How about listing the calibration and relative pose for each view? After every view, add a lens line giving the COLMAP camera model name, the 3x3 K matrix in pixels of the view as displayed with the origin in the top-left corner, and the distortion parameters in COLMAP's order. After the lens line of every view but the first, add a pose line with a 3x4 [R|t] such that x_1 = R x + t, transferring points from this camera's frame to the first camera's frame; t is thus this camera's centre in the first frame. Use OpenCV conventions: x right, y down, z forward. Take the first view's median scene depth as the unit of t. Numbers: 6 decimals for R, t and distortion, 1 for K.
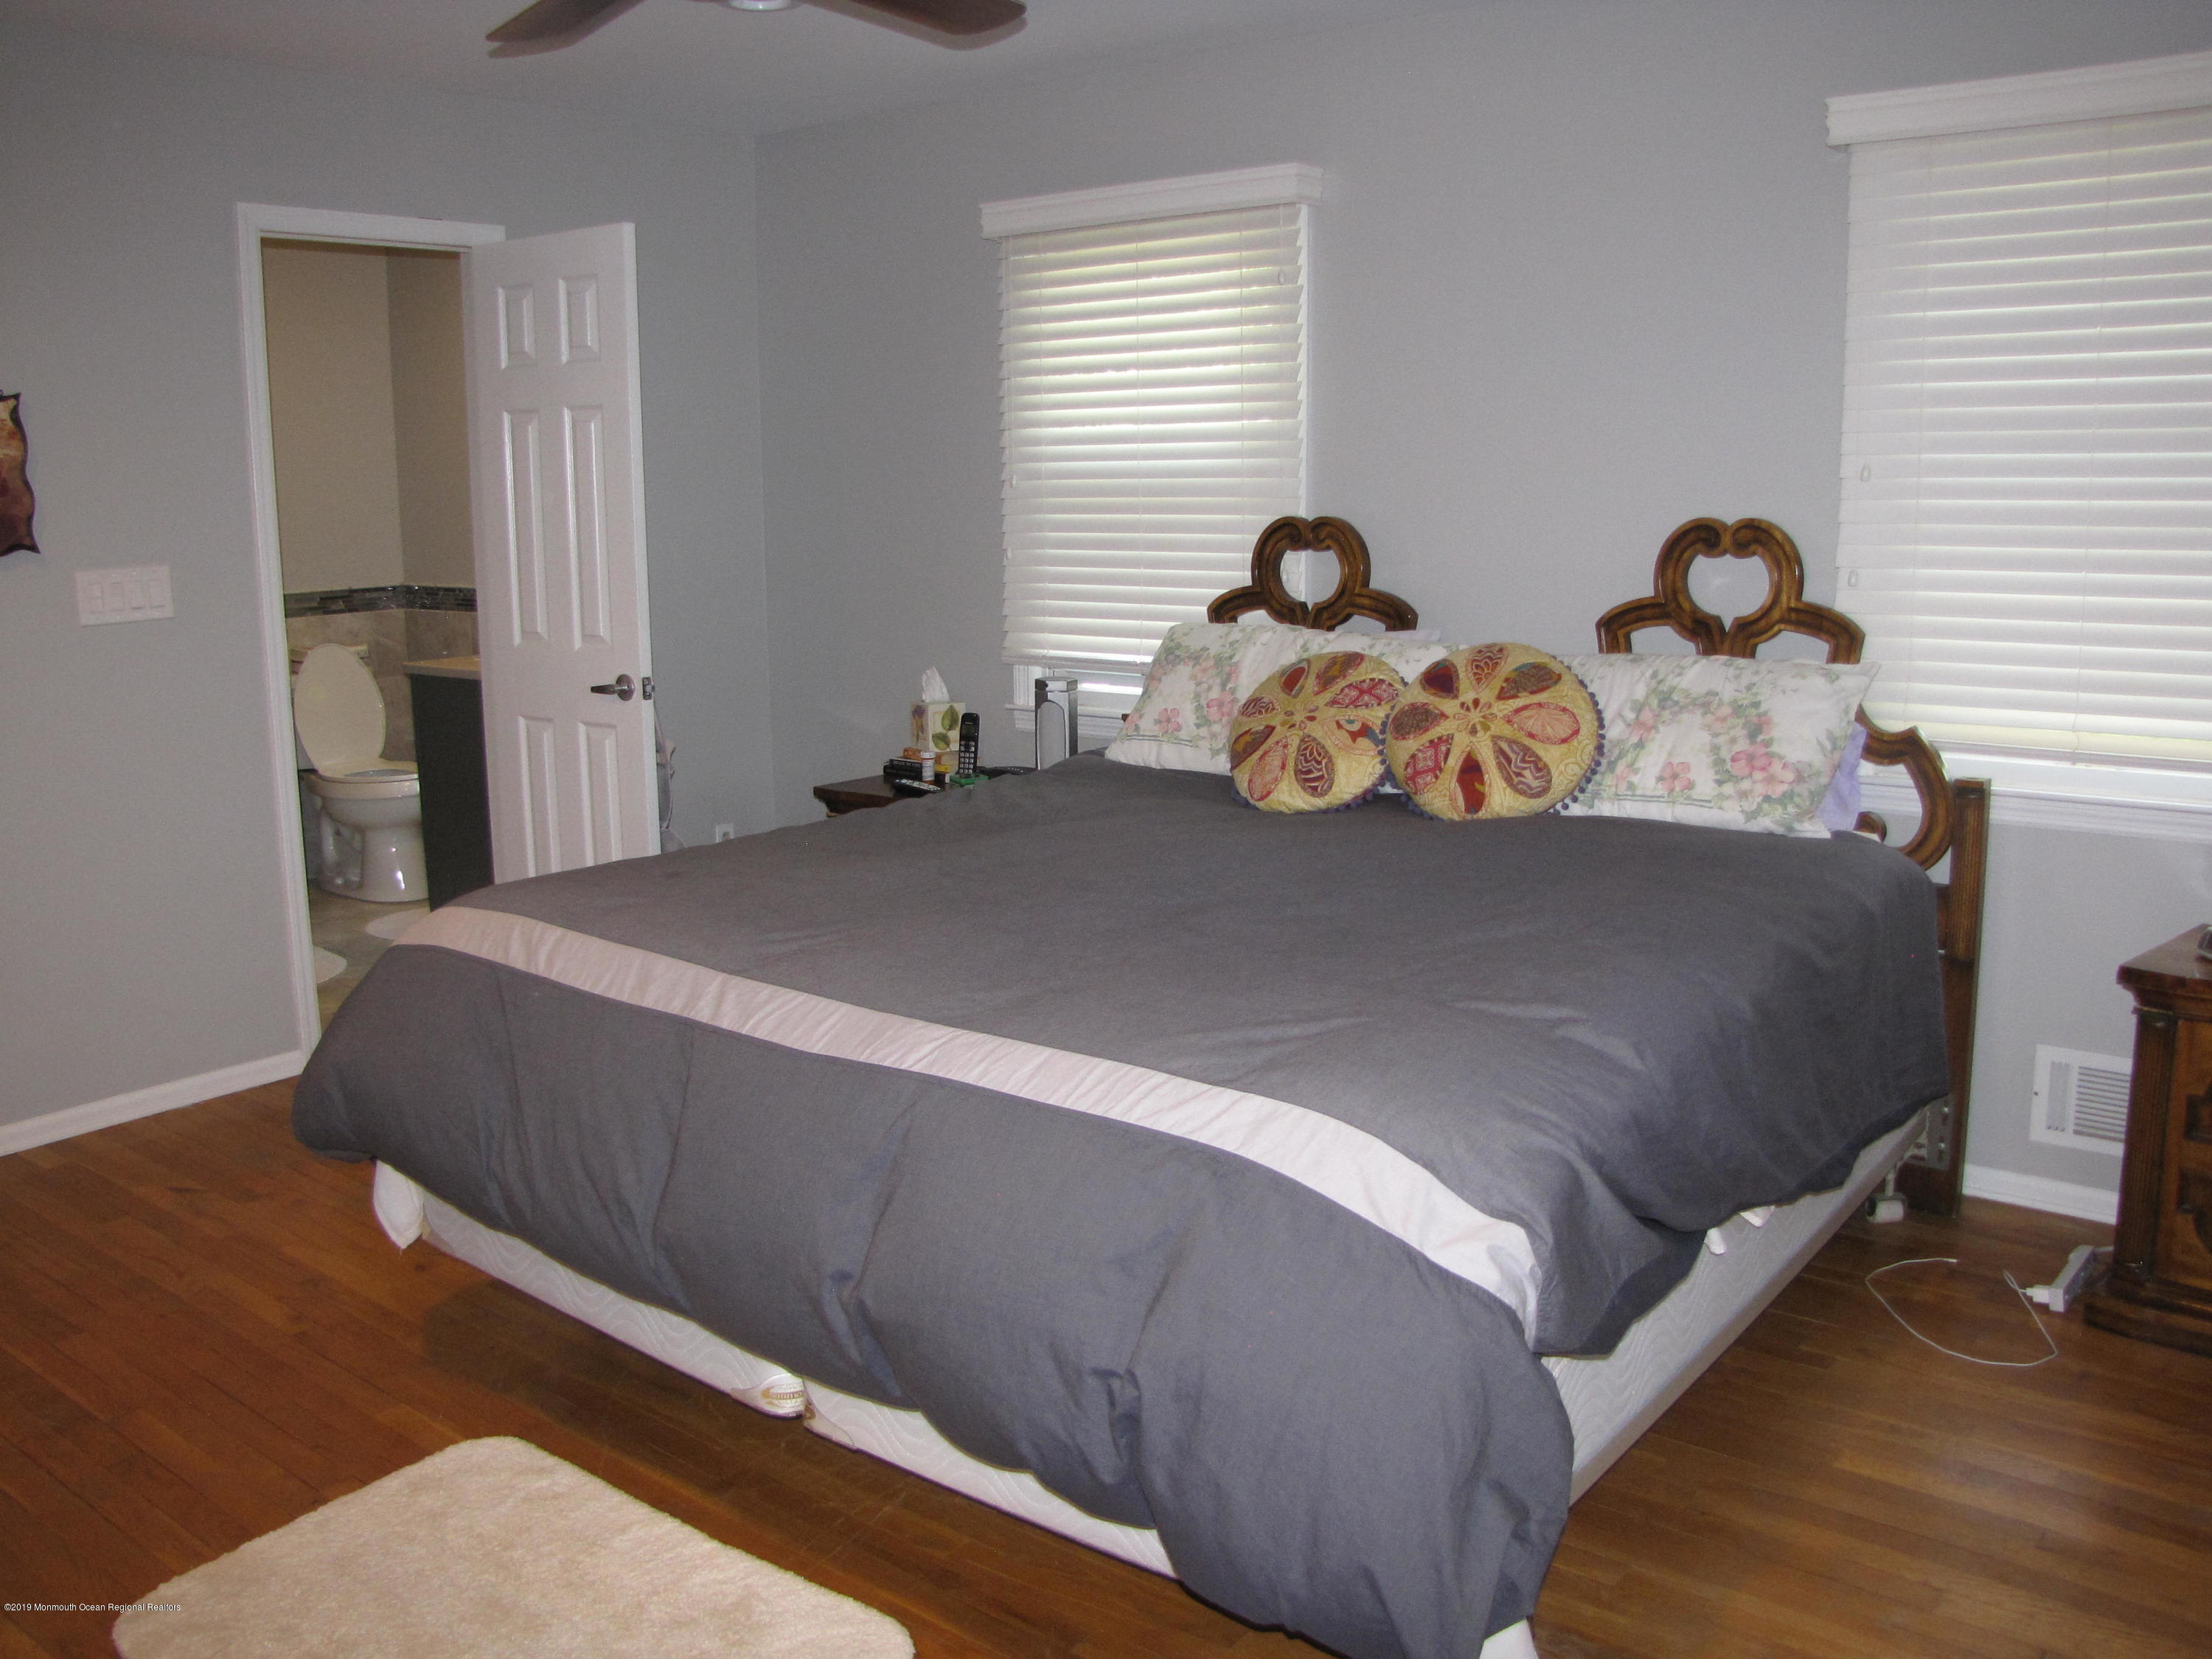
lens RADIAL K [[1863.9, 0, 1104.7], [0, 1863.9, 830.6], [0, 0, 1]] dist [-0.173569, 0.144823]
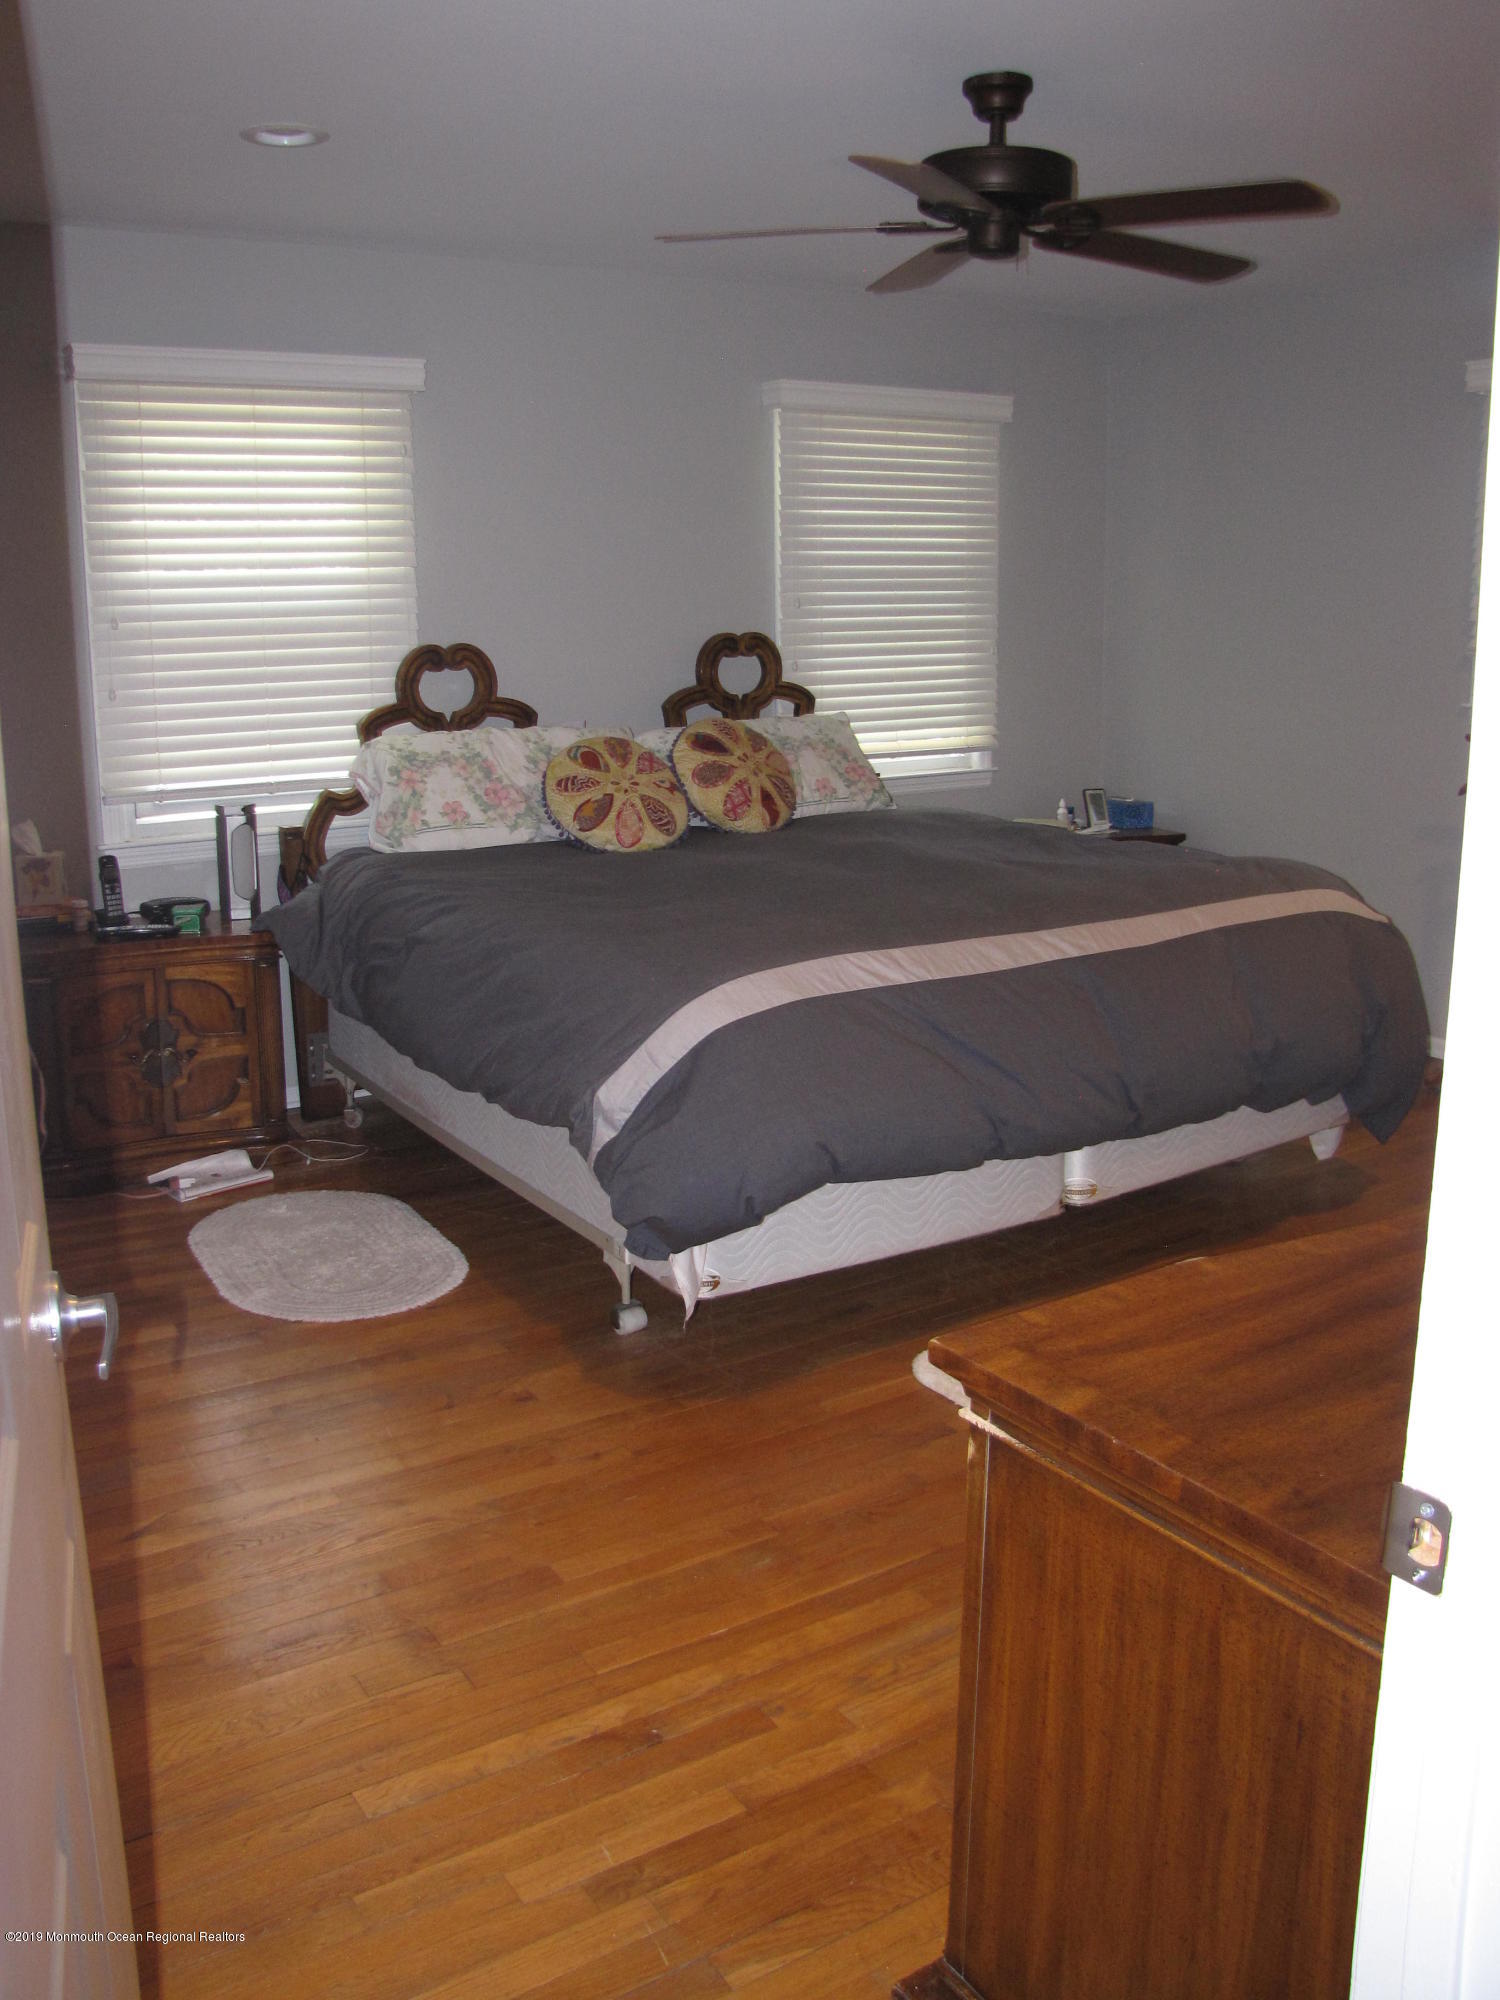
lens RADIAL K [[1685.3, 0, 752.0], [0, 1685.3, 993.2], [0, 0, 1]] dist [-0.173569, 0.144823]
pose [[0.339602, -0.205125, 0.917929, -0.879003], [0.184188, 0.971538, 0.148961, -0.066878], [-0.922358, 0.118484, 0.367718, 0.406058]]
